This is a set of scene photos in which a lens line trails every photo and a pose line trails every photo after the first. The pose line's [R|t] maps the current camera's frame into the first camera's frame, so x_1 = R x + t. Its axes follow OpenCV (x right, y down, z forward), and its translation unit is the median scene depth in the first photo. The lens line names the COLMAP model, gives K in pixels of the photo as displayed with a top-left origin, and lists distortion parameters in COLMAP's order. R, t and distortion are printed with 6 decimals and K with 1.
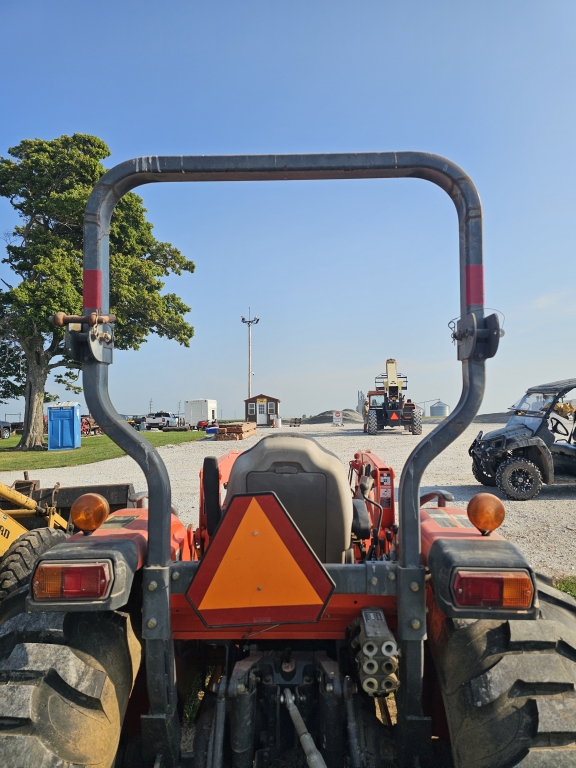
lens RADIAL K [[511.0, 0, 297.5], [0, 511.0, 374.8], [0, 0, 1]] dist [0.057541, -0.049666]
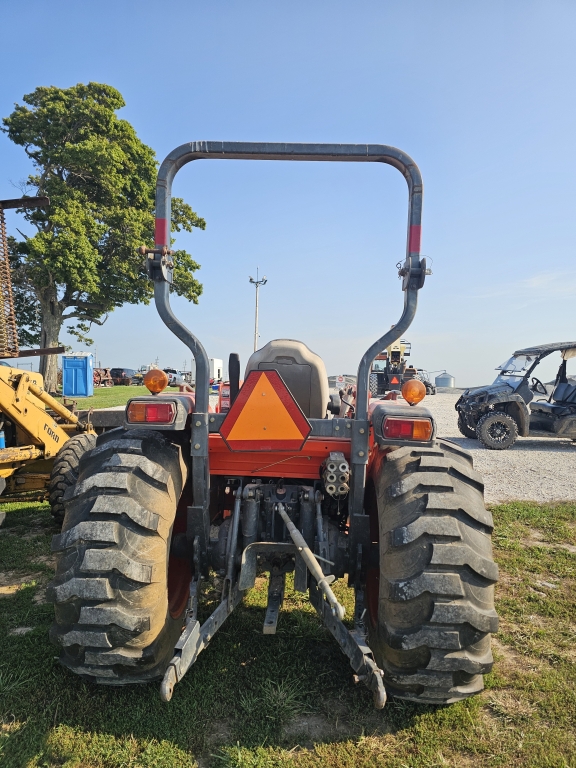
lens RADIAL K [[512.0, 0, 292.3], [0, 512.0, 384.5], [0, 0, 1]] dist [0.063360, -0.060675]
pose [[0.998874, 0.044017, -0.017694, 0.031075], [-0.042306, 0.995257, 0.087602, 0.128990], [0.021466, -0.086755, 0.995998, -0.529258]]
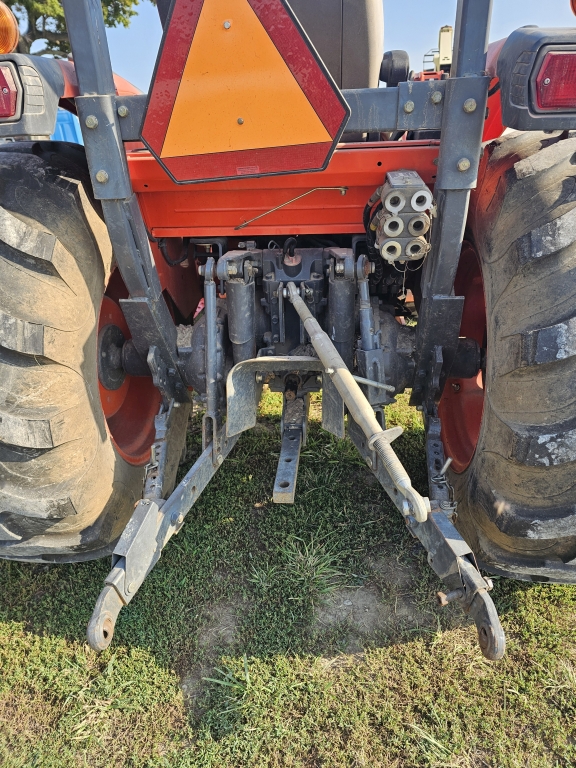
lens RADIAL K [[516.0, 0, 284.2], [0, 516.0, 387.1], [0, 0, 1]] dist [0.062893, -0.063873]
pose [[0.996860, 0.003590, -0.079099, 0.039581], [0.037894, 0.855517, 0.516386, 0.339879], [0.069525, -0.517762, 0.852695, 0.204861]]
